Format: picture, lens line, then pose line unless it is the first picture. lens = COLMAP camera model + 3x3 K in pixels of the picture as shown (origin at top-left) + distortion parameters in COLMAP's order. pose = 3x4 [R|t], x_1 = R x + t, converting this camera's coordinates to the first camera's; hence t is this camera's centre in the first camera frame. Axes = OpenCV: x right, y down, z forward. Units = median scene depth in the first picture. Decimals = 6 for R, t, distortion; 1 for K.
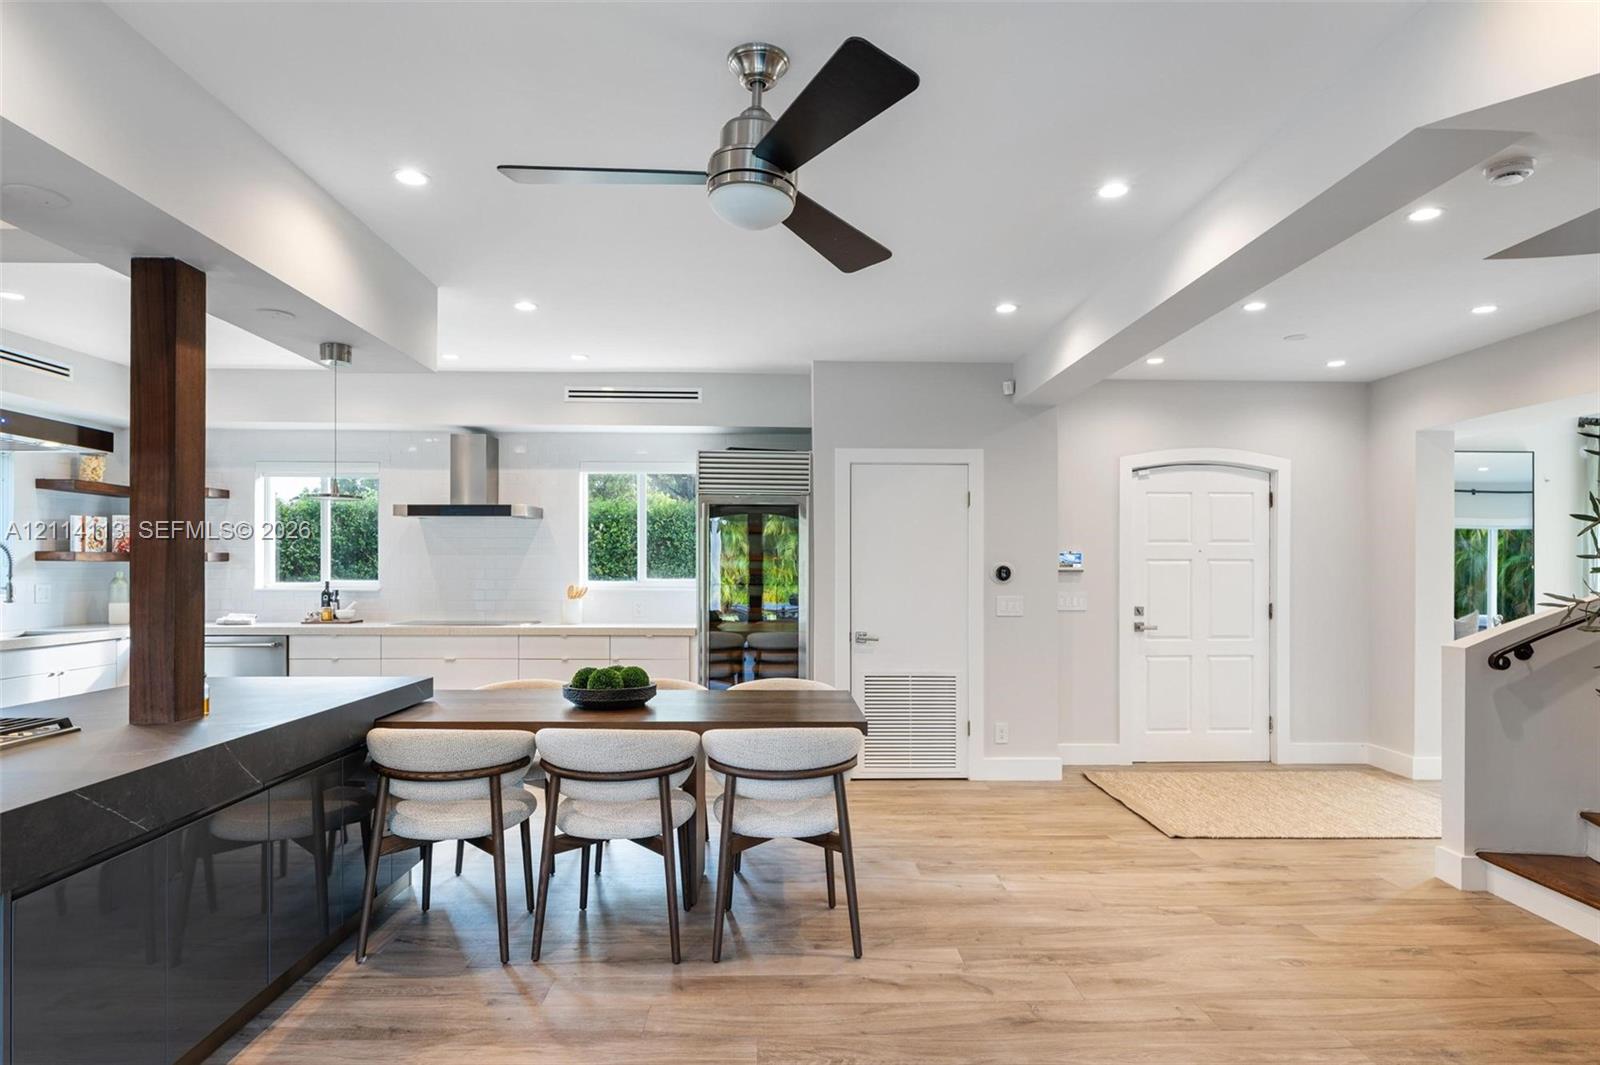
lens RADIAL K [[913.4, 0, 800.7], [0, 913.4, 566.7], [0, 0, 1]] dist [-0.000414, 0.001129]
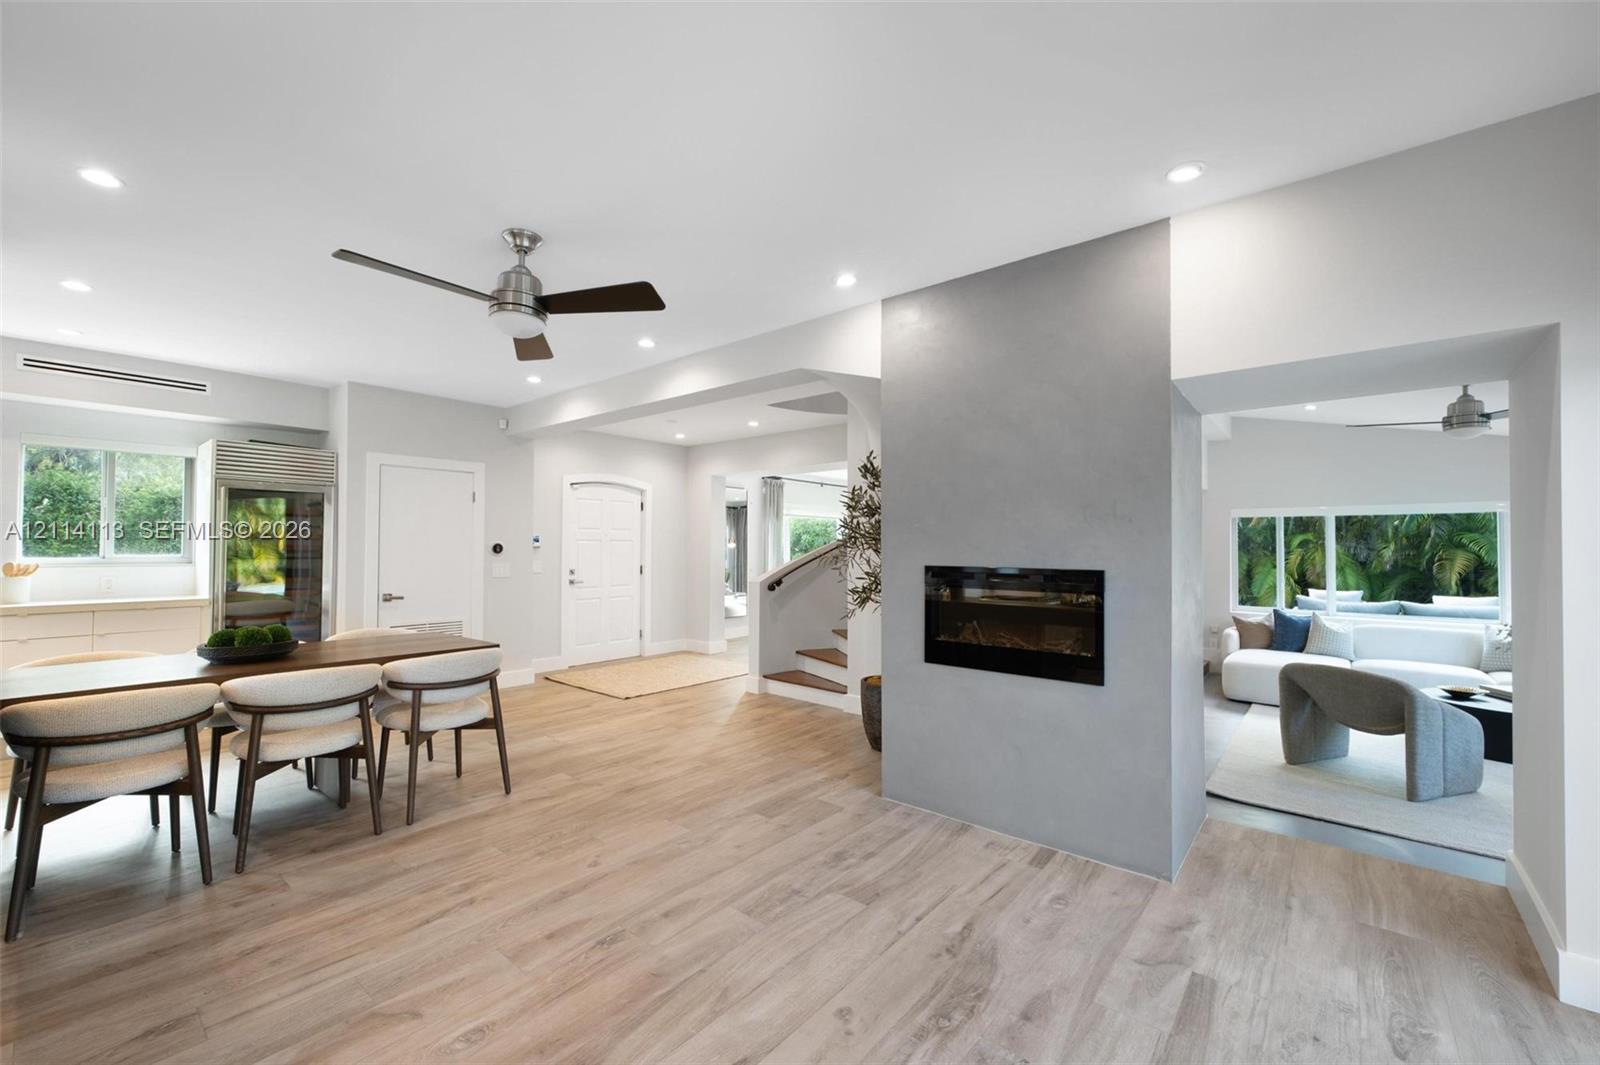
lens RADIAL K [[647.0, 0, 800.0], [0, 647.0, 532.5], [0, 0, 1]] dist [0.000273, 0.000096]
pose [[0.662931, 0.016735, 0.748494, -0.238887], [-0.002755, 0.999798, -0.019914, 0.000929], [-0.748676, 0.011140, 0.662843, -0.061598]]
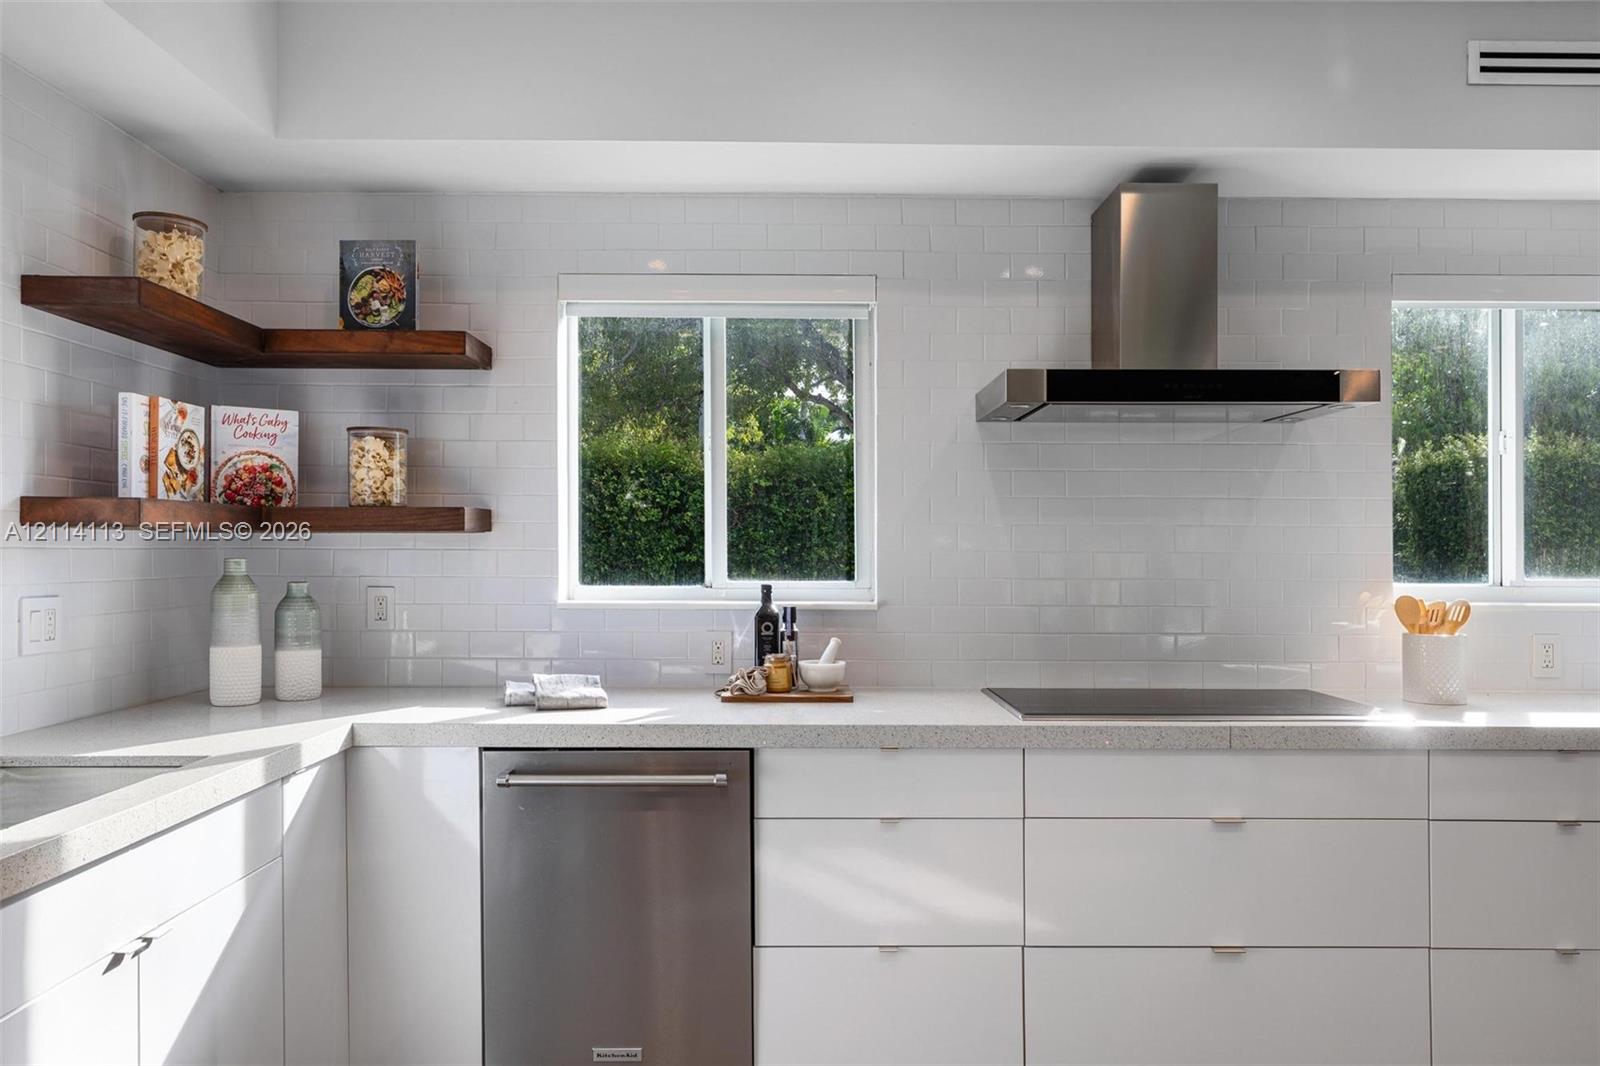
lens RADIAL K [[1069.1, 0, 796.8], [0, 1069.1, 543.8], [0, 0, 1]] dist [-0.002283, -0.000924]
pose [[0.999830, 0.001380, -0.018372, -0.558698], [-0.001479, 0.999984, -0.005386, 0.001925], [0.018365, 0.005412, 0.999817, 0.630269]]
